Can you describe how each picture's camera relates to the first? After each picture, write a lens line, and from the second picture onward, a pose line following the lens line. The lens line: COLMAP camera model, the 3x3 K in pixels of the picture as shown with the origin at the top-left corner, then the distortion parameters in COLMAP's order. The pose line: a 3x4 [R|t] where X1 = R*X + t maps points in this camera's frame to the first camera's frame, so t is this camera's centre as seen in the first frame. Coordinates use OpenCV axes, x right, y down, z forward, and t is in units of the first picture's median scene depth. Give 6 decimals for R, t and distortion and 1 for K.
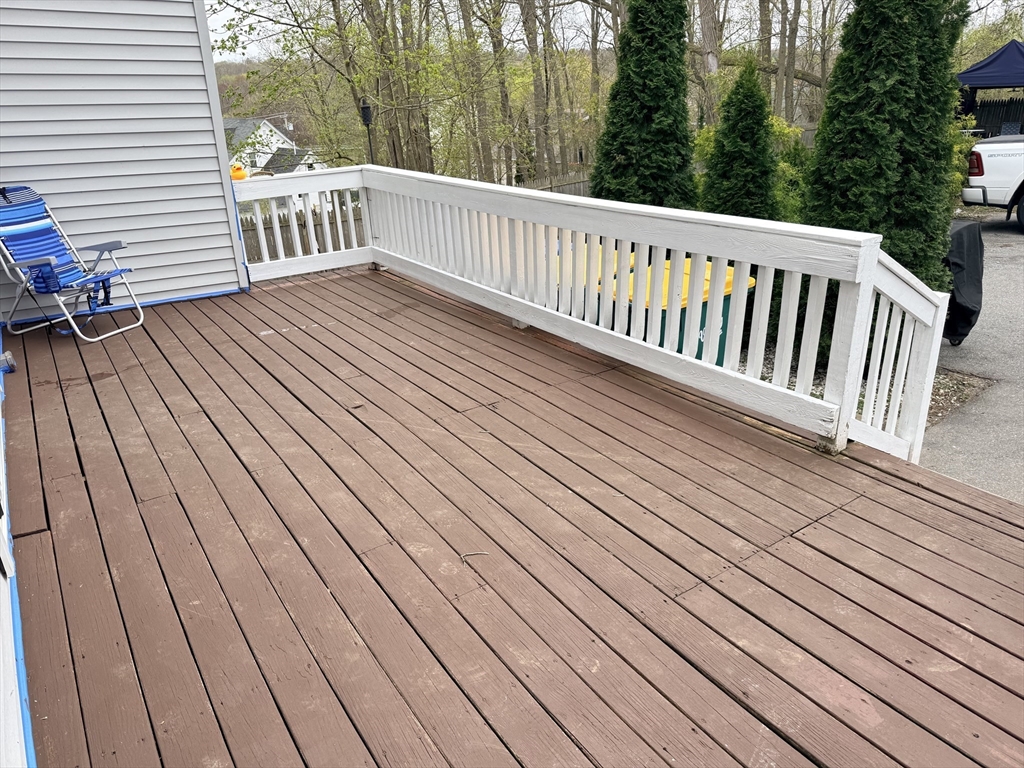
lens RADIAL K [[713.1, 0, 511.7], [0, 713.1, 388.5], [0, 0, 1]] dist [0.020614, -0.004305]
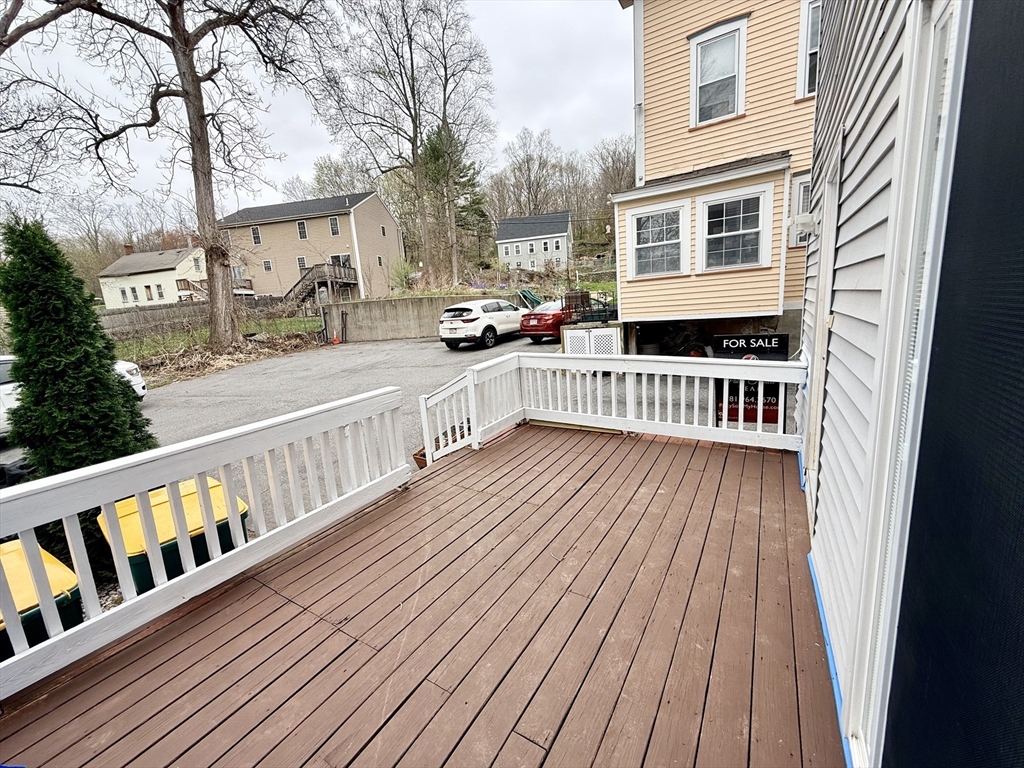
lens RADIAL K [[411.0, 0, 507.3], [0, 411.0, 380.6], [0, 0, 1]] dist [-0.003361, 0.000890]
pose [[-0.397137, -0.104528, 0.911788, -0.795302], [0.425375, 0.859370, 0.283794, -0.432322], [-0.813227, 0.500557, -0.296824, 1.058038]]
